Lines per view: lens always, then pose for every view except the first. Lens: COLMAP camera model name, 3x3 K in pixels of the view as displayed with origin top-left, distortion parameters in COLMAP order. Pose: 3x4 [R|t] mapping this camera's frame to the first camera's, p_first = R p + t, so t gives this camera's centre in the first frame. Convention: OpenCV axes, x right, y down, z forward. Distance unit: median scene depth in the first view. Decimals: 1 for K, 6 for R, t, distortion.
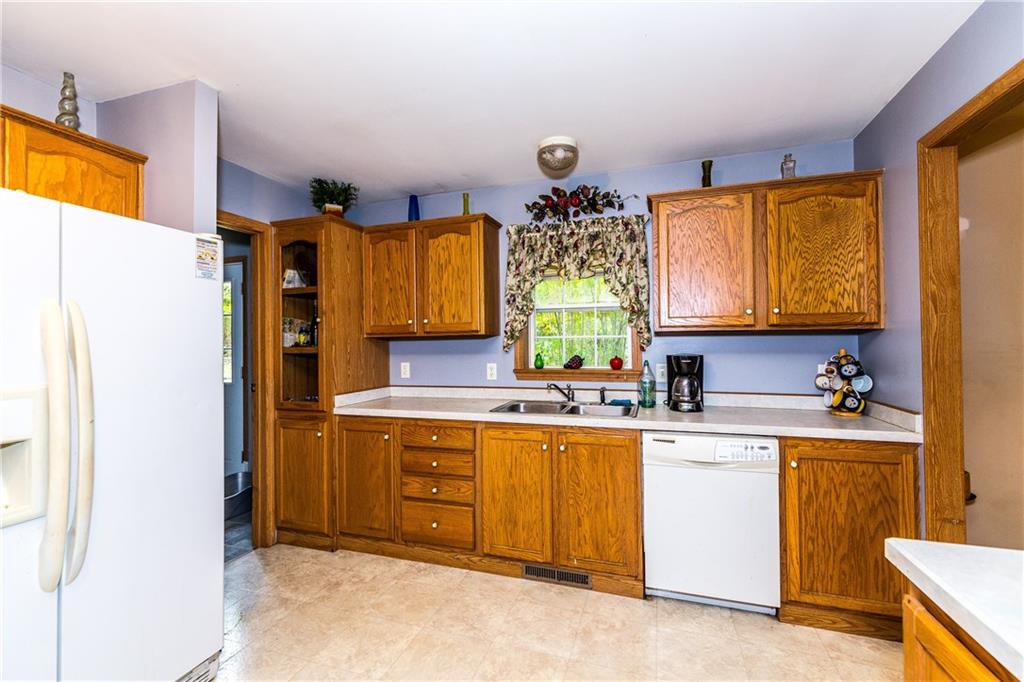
lens RADIAL K [[443.2, 0, 516.2], [0, 443.2, 338.8], [0, 0, 1]] dist [0.001413, 0.000330]
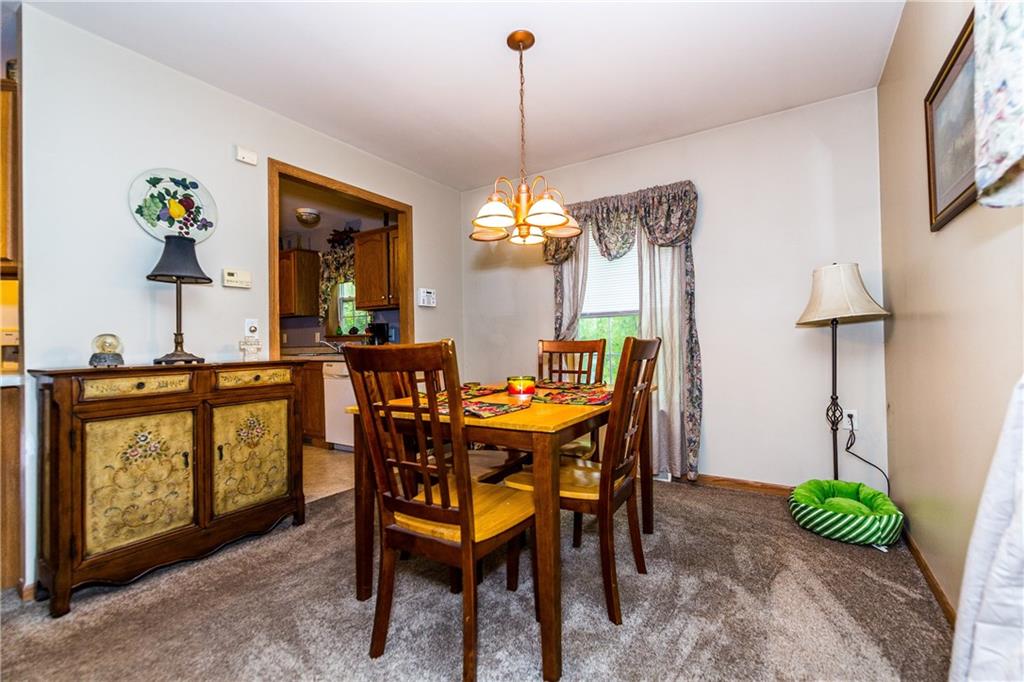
lens RADIAL K [[443.2, 0, 516.2], [0, 443.2, 338.8], [0, 0, 1]] dist [0.001413, 0.000330]
pose [[0.965326, -0.002501, -0.261034, 1.470295], [0.005528, 0.999926, 0.010862, 0.086329], [0.260988, -0.011929, 0.965268, -0.590220]]
